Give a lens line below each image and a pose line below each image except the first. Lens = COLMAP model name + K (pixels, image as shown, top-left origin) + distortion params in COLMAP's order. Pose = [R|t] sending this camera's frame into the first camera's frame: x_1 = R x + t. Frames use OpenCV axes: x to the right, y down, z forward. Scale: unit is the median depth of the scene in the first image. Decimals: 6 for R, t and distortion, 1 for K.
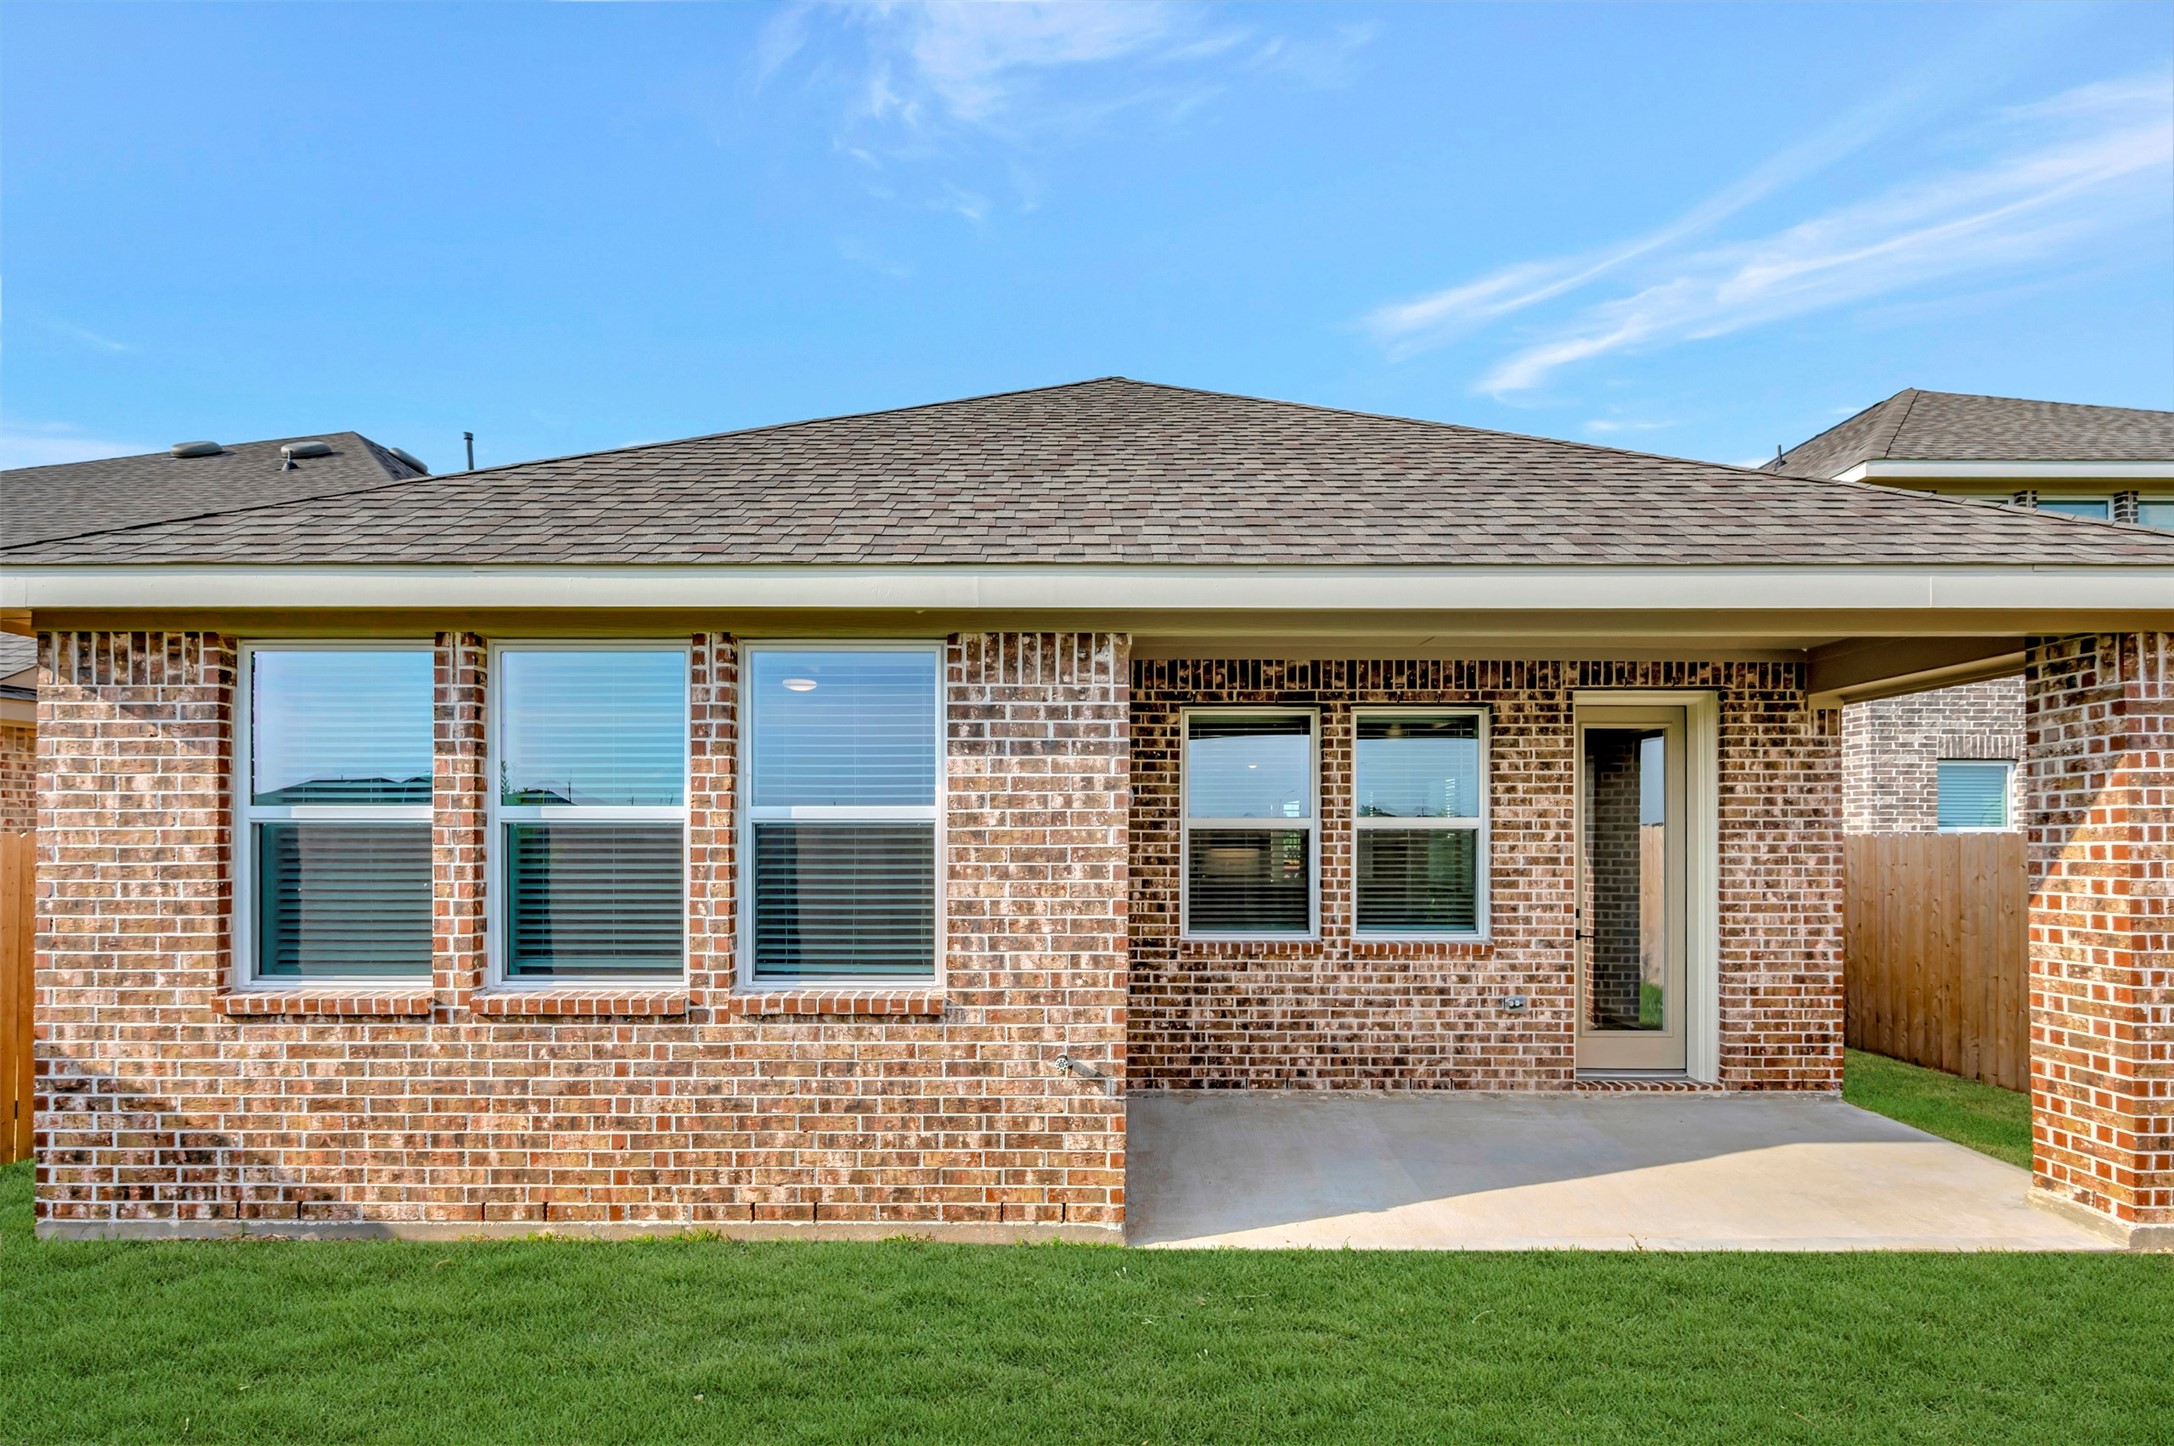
lens RADIAL K [[840.8, 0, 1087.3], [0, 840.8, 835.3], [0, 0, 1]] dist [-0.000412, -0.000220]
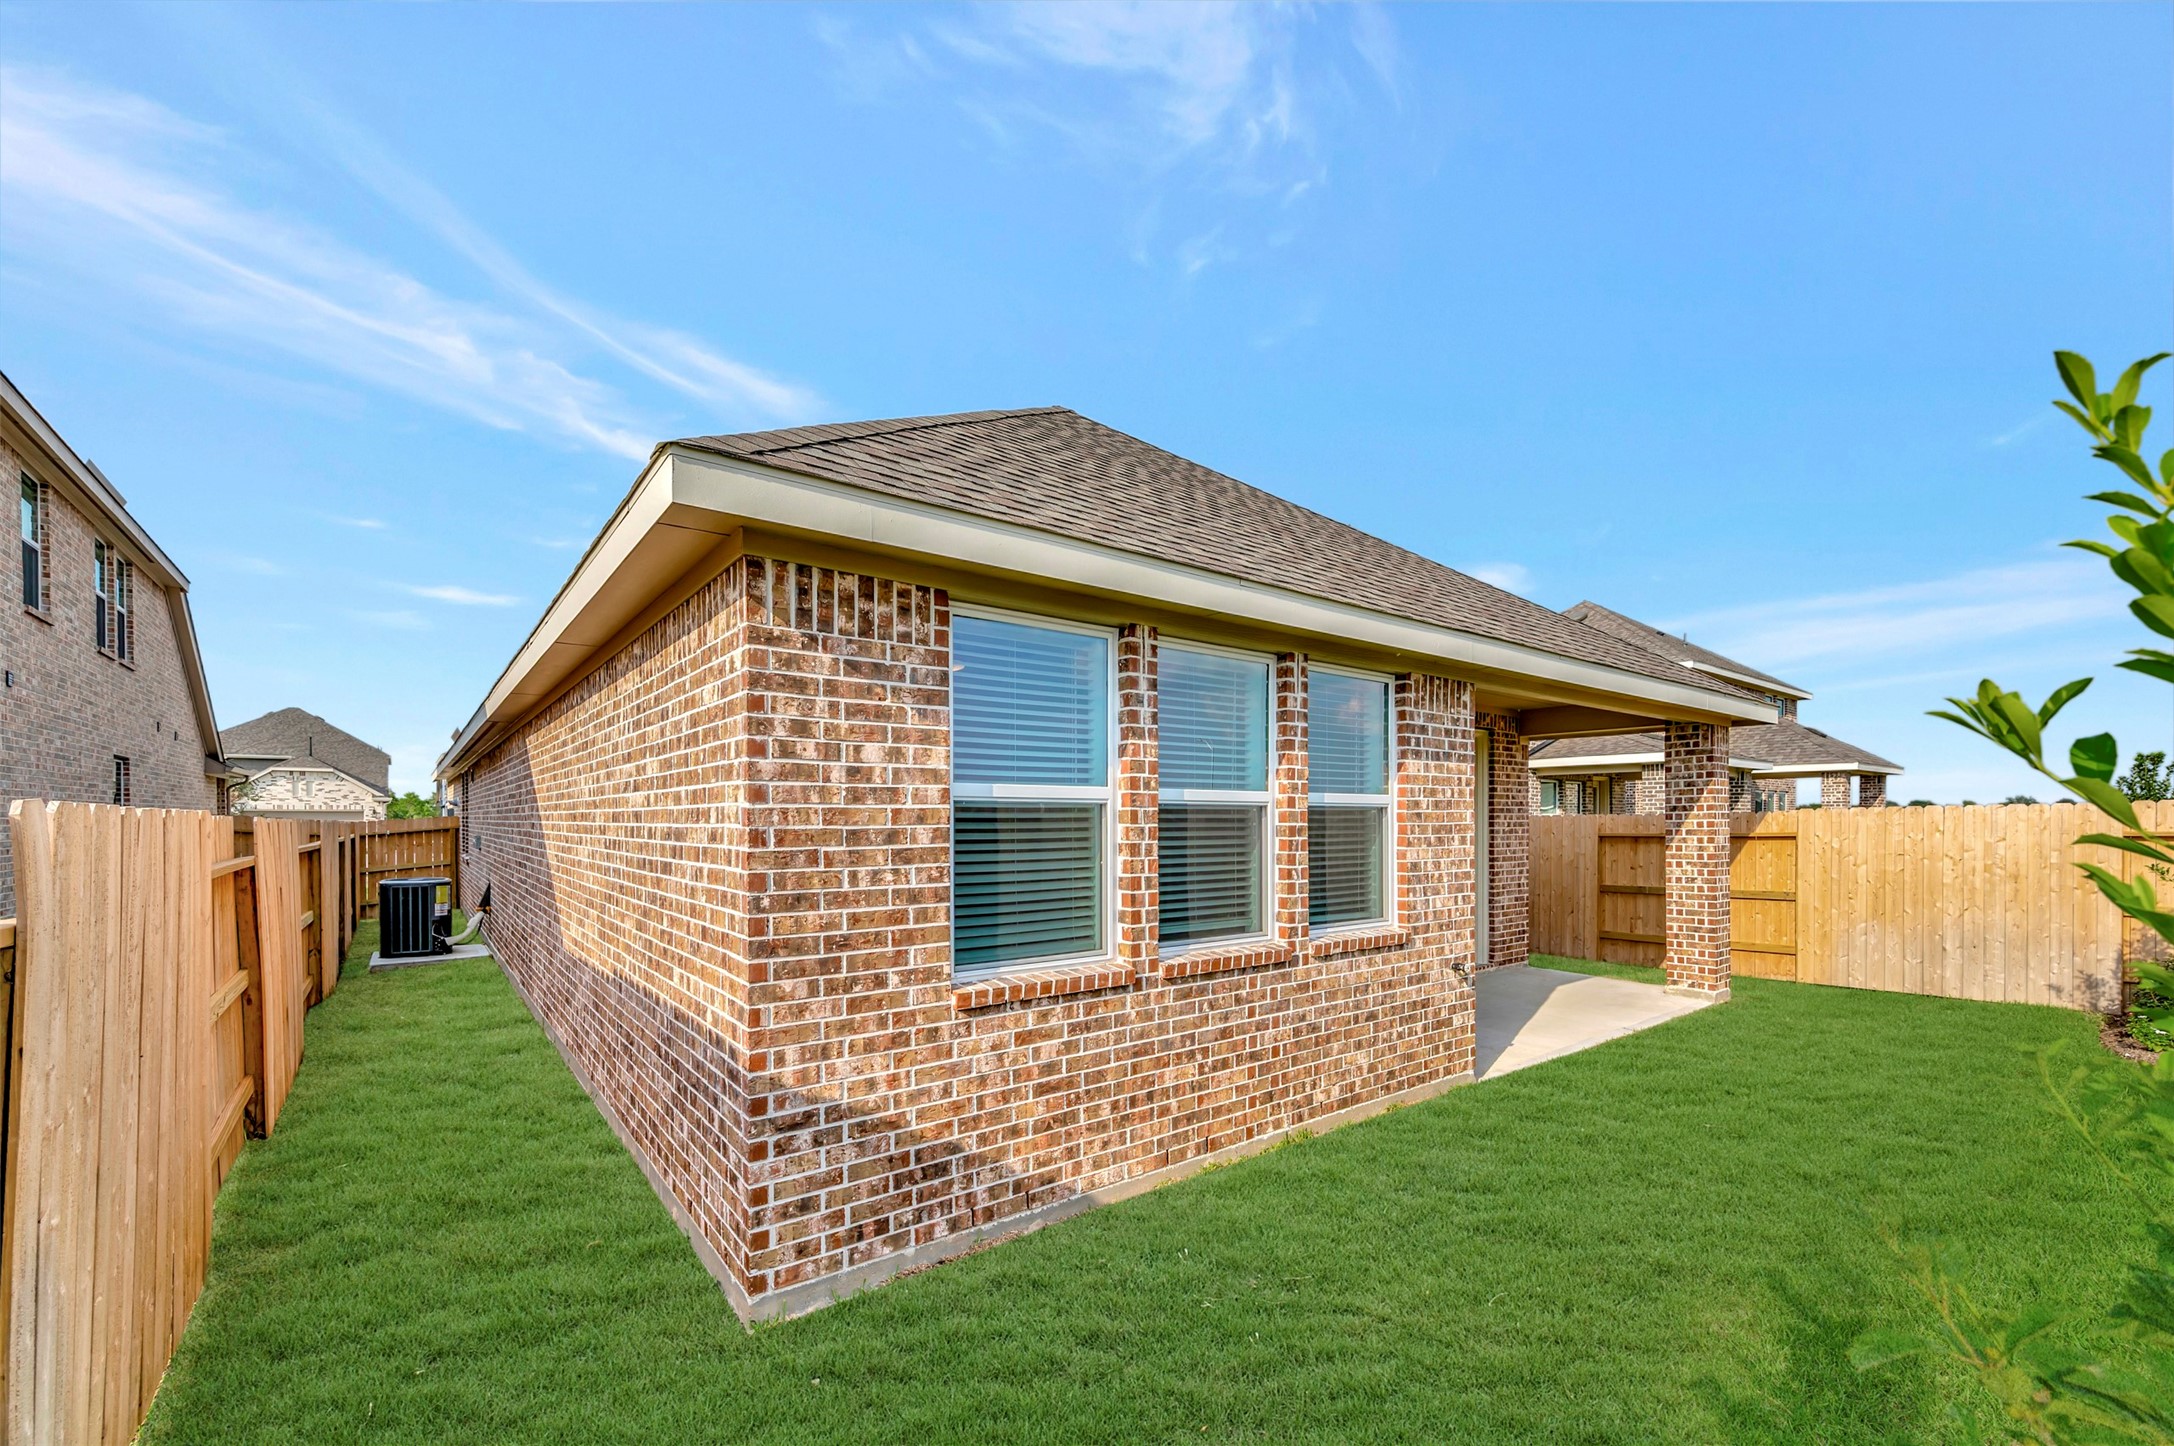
lens RADIAL K [[893.3, 0, 1088.1], [0, 893.3, 820.8], [0, 0, 1]] dist [0.002236, -0.000056]
pose [[0.792009, -0.001781, 0.610507, -1.509478], [-0.004154, 0.999957, 0.008306, -0.001923], [-0.610495, -0.009114, 0.791968, 0.141735]]
